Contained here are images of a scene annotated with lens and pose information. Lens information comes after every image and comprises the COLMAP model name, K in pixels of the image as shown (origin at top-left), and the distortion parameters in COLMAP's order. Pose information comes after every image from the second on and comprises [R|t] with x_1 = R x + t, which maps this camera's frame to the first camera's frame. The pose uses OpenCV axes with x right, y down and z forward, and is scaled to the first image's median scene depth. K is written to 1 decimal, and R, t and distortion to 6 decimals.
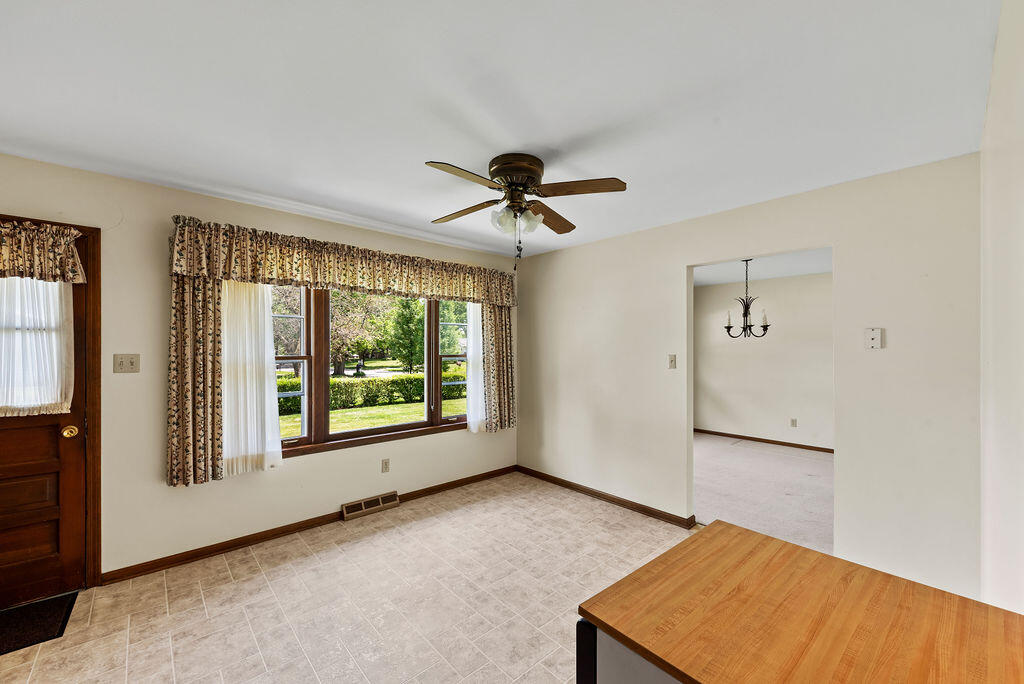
lens RADIAL K [[400.8, 0, 514.5], [0, 400.8, 348.2], [0, 0, 1]] dist [-0.000103, -0.001109]
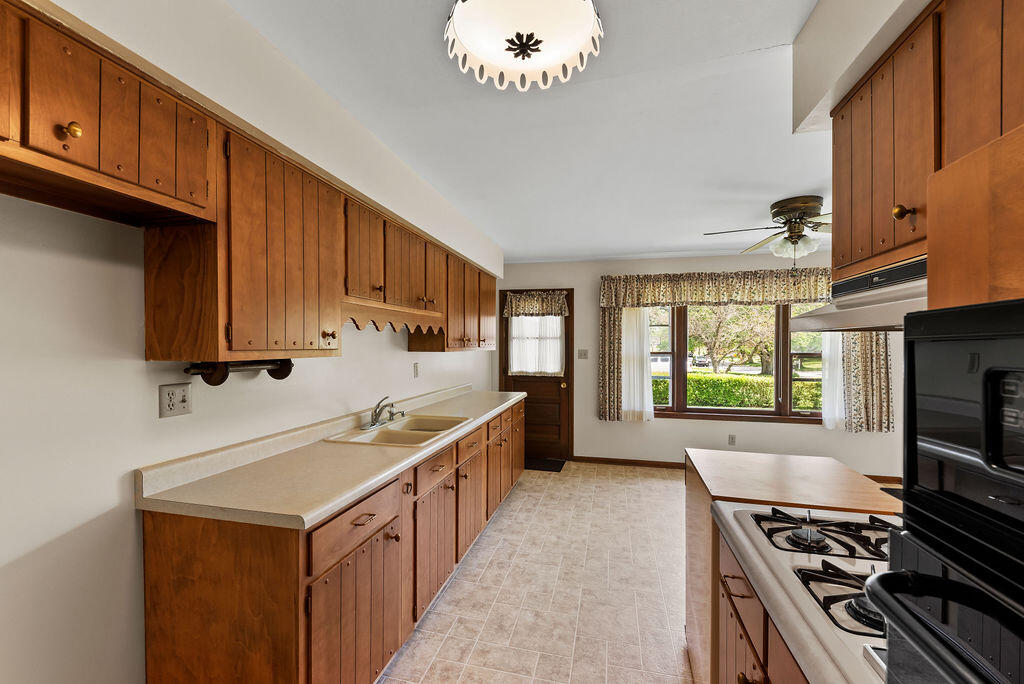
lens RADIAL K [[422.2, 0, 513.8], [0, 422.2, 345.1], [0, 0, 1]] dist [0.001333, -0.000120]
pose [[0.561090, -0.001860, -0.827753, 0.532036], [-0.000243, 0.999997, -0.002412, -0.002057], [0.827755, 0.001554, 0.561088, -0.426657]]
